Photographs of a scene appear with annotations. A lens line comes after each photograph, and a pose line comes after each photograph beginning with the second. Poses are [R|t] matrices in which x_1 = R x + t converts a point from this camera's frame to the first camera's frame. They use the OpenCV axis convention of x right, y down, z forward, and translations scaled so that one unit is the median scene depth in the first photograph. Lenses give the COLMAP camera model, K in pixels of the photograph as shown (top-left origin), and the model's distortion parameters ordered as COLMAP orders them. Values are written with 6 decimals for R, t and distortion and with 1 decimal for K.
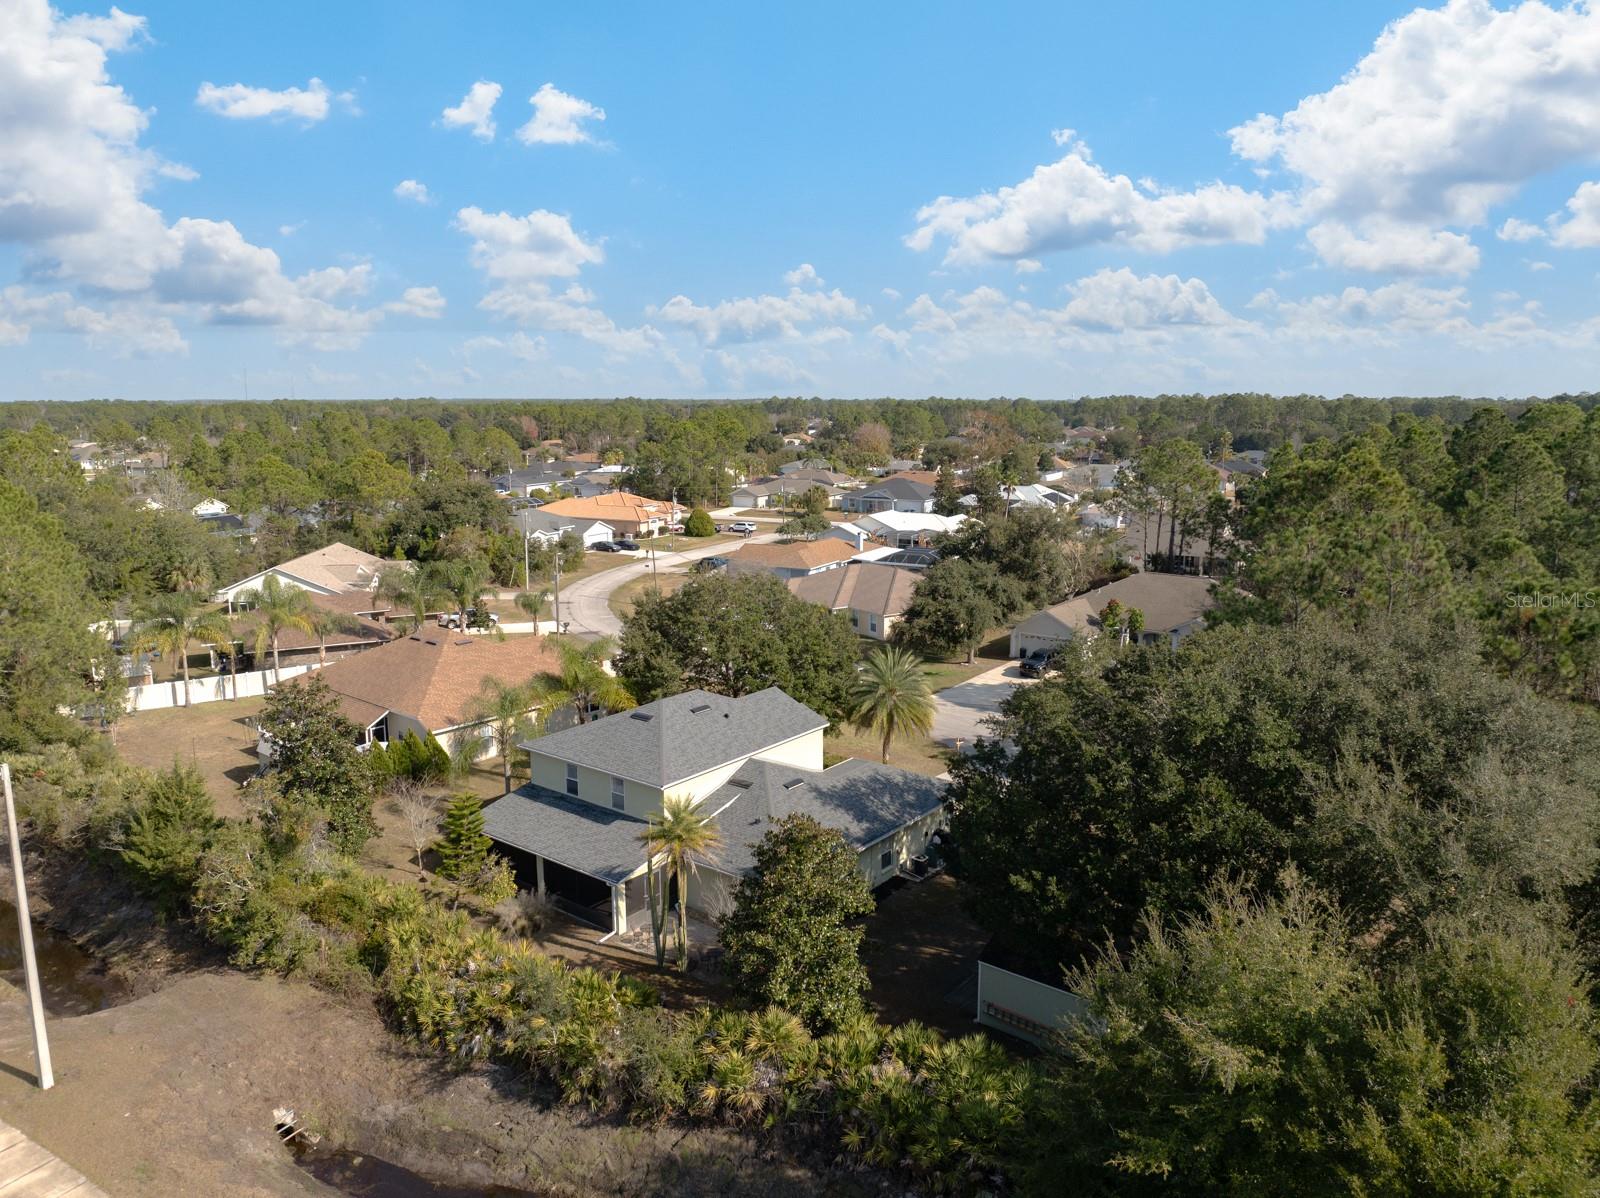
lens RADIAL K [[1128.3, 0, 805.4], [0, 1128.3, 588.1], [0, 0, 1]] dist [-0.040816, 0.011705]
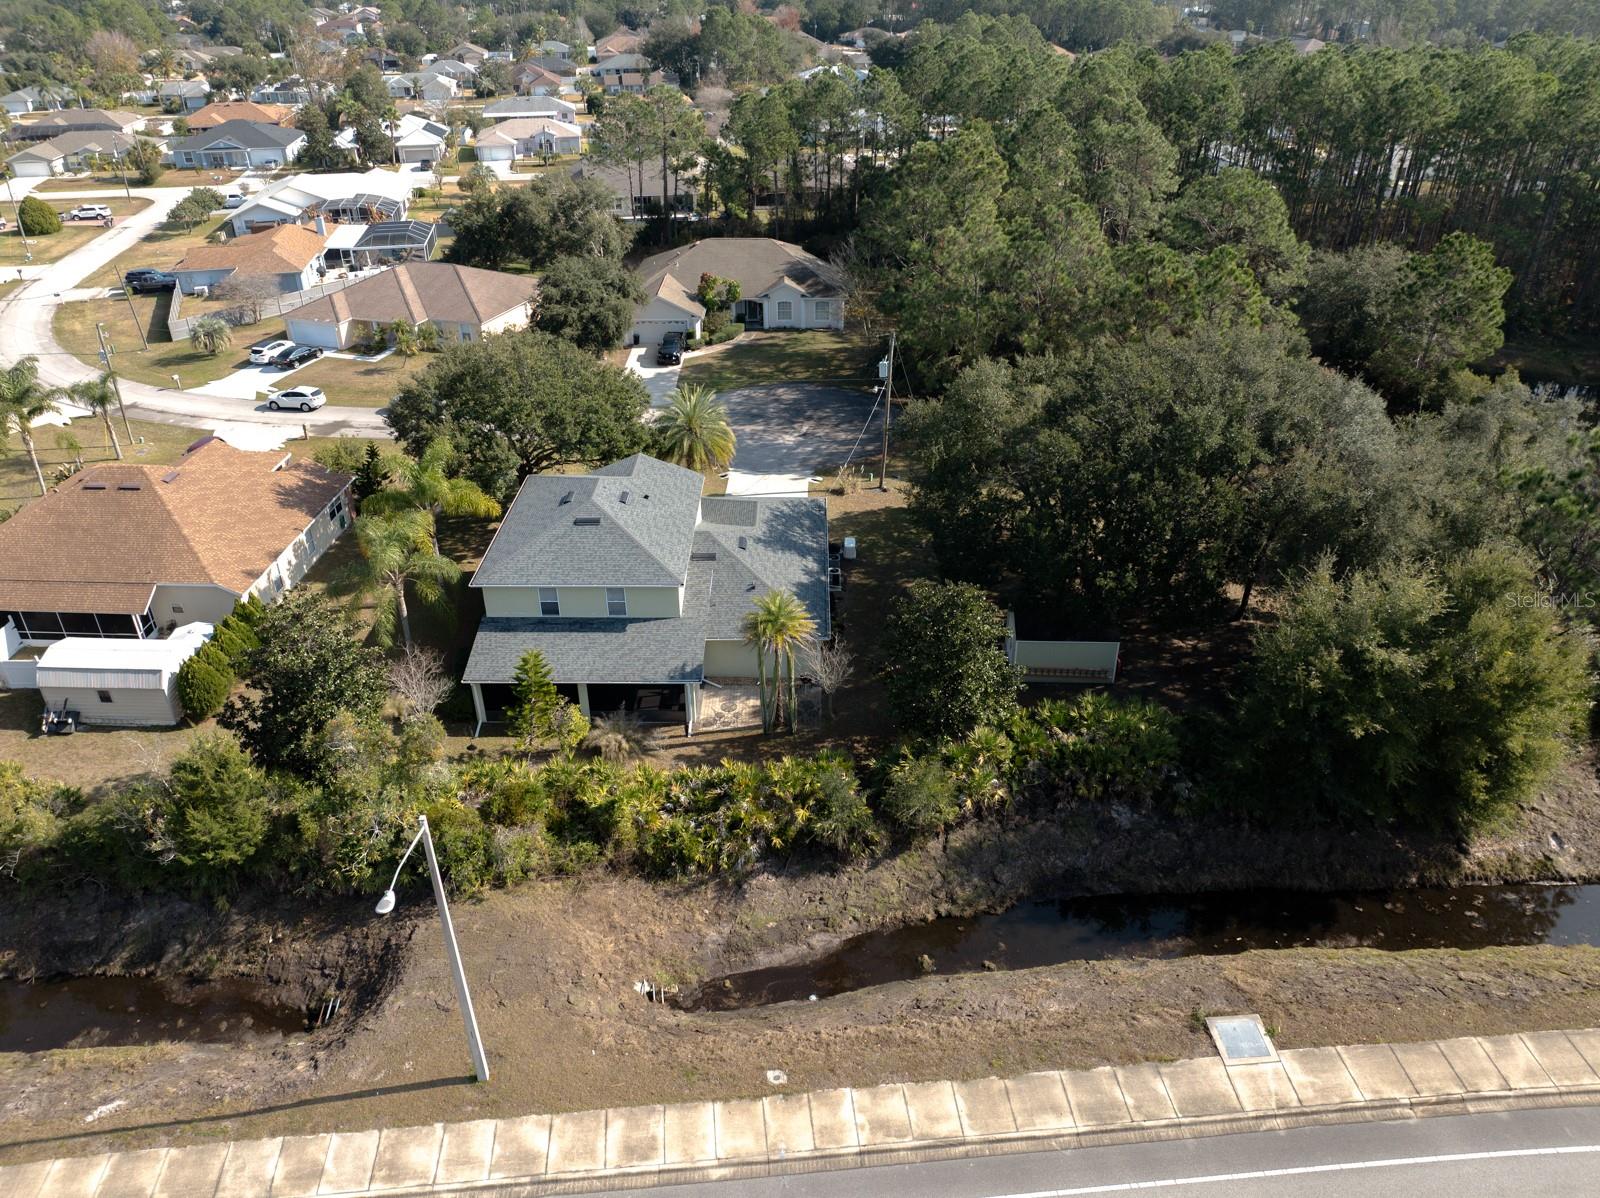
lens RADIAL K [[1128.3, 0, 809.1], [0, 1128.3, 591.0], [0, 0, 1]] dist [-0.040816, 0.011705]
pose [[0.789339, -0.306505, 0.531976, -0.579354], [0.101429, 0.919665, 0.379379, -0.201337], [-0.605521, -0.245501, 0.757016, 0.117826]]
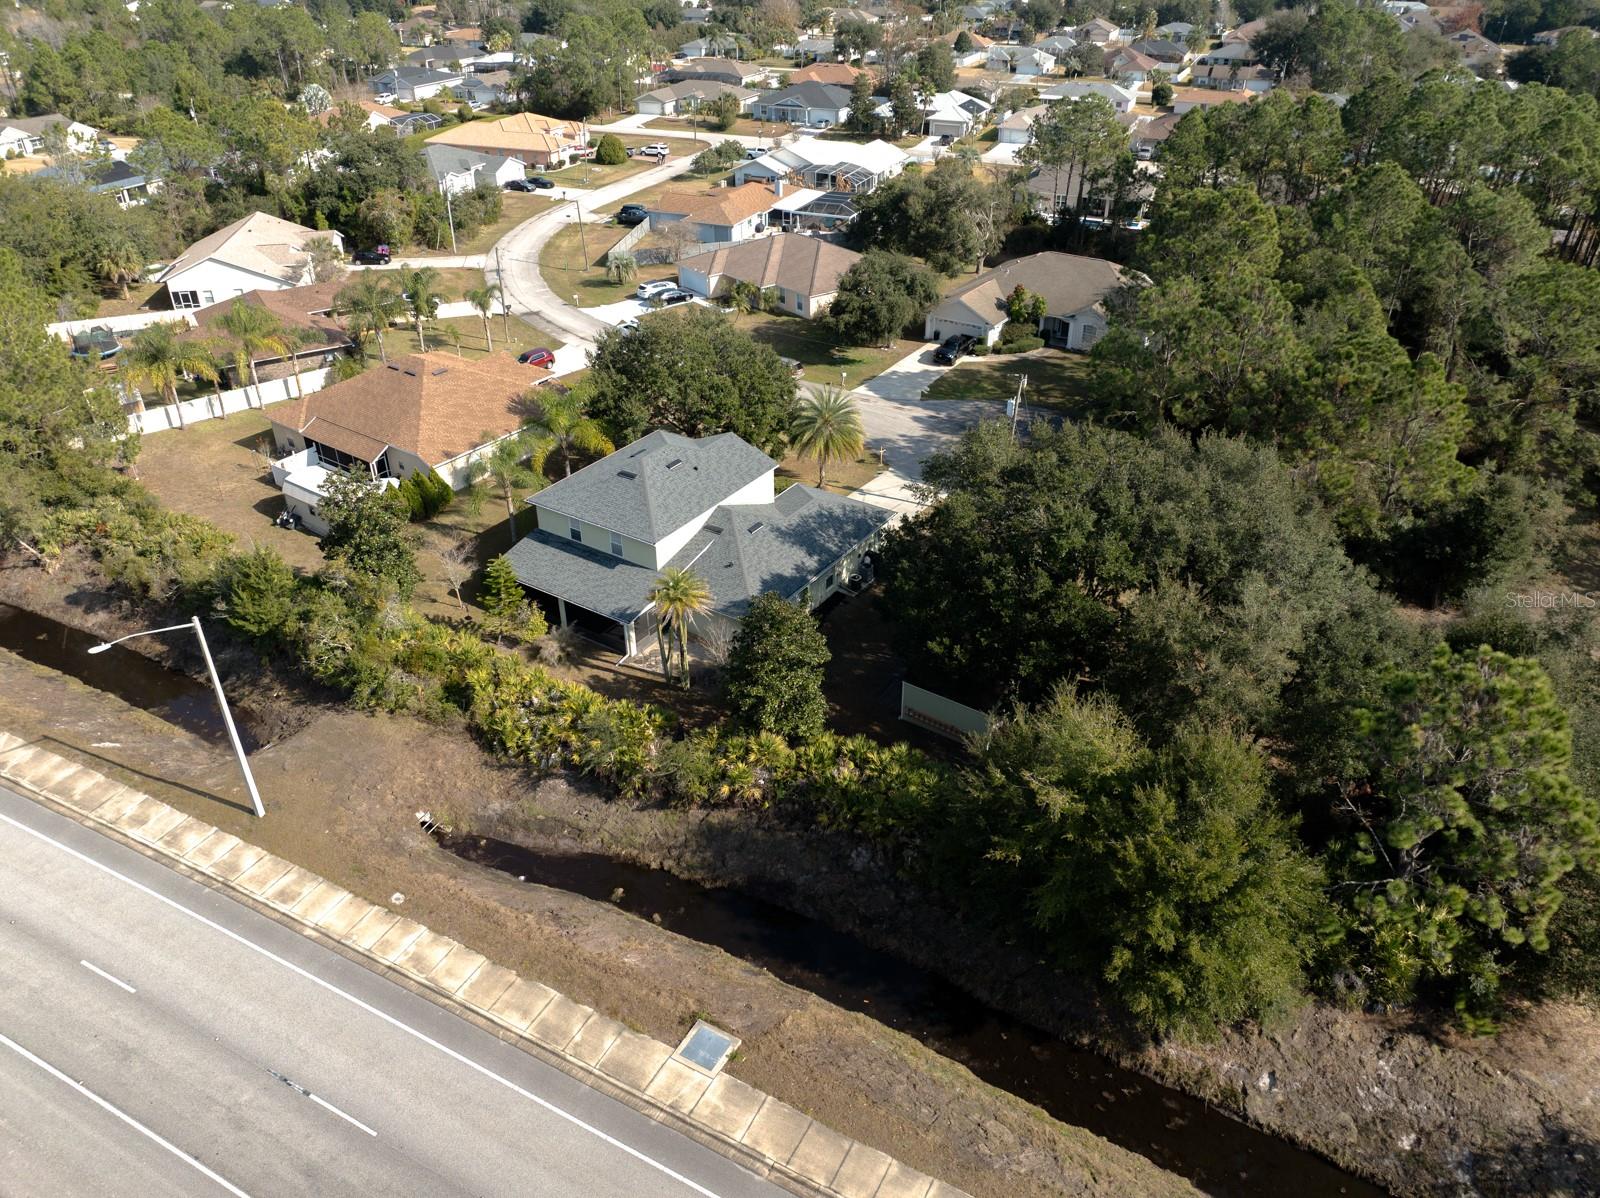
lens RADIAL K [[1128.3, 0, 805.8], [0, 1128.3, 591.2], [0, 0, 1]] dist [-0.040816, 0.011705]
pose [[0.996318, -0.042889, 0.074242, -0.052738], [0.011896, 0.926669, 0.375691, -0.239002], [-0.084911, -0.373424, 0.923767, -0.196763]]
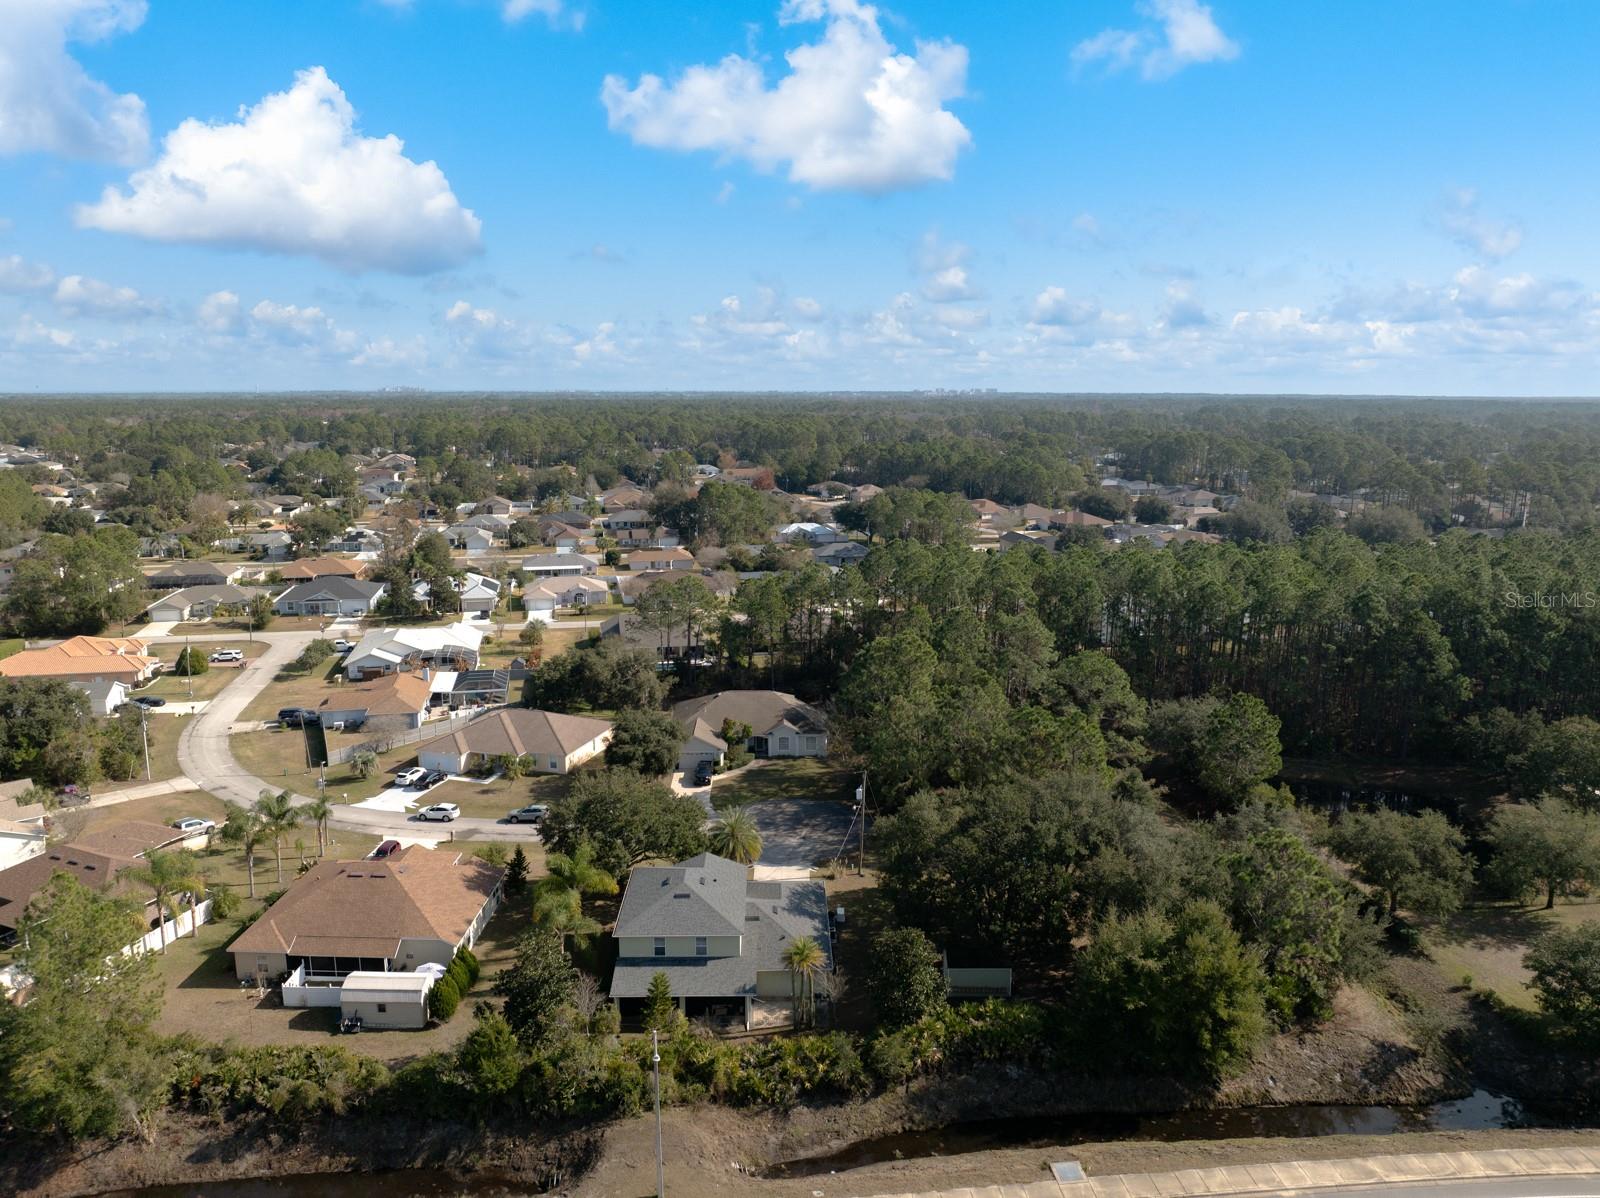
lens RADIAL K [[1128.3, 0, 808.5], [0, 1128.3, 590.3], [0, 0, 1]] dist [-0.040816, 0.011705]
pose [[0.770367, -0.111468, 0.627781, -1.045592], [0.102292, 0.993453, 0.050870, -0.415935], [-0.629341, 0.025028, 0.776726, -0.415246]]
